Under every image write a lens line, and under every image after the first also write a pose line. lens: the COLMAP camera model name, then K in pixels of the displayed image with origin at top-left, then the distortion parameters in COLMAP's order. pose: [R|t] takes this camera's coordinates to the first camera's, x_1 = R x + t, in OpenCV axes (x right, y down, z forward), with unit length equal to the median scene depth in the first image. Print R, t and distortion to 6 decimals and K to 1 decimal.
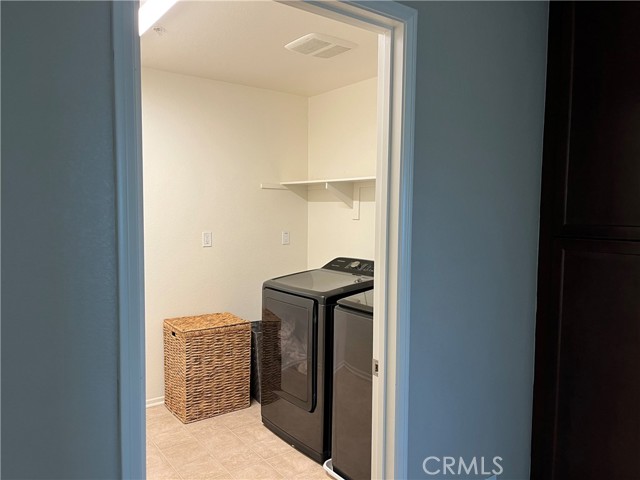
lens RADIAL K [[489.0, 0, 318.7], [0, 489.0, 242.0], [0, 0, 1]] dist [0.071117, -0.088241]
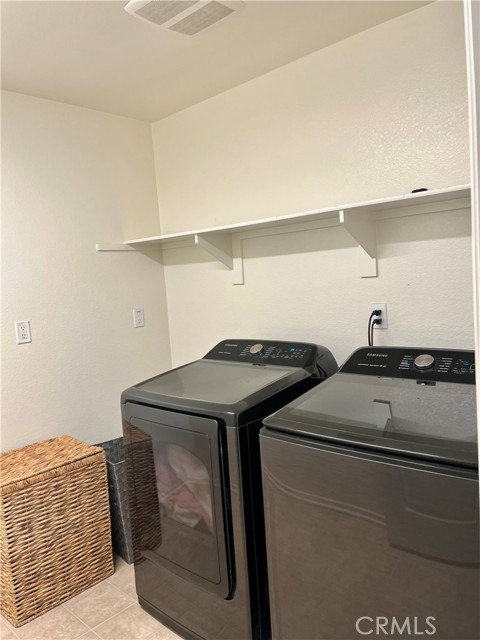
lens RADIAL K [[489.0, 0, 235.4], [0, 489.0, 319.1], [0, 0, 1]] dist [0.071117, -0.088241]
pose [[0.979823, -0.094412, 0.176161, -0.066857], [0.090750, 0.995459, 0.028747, -0.017504], [-0.178075, -0.012180, 0.983942, 0.316580]]
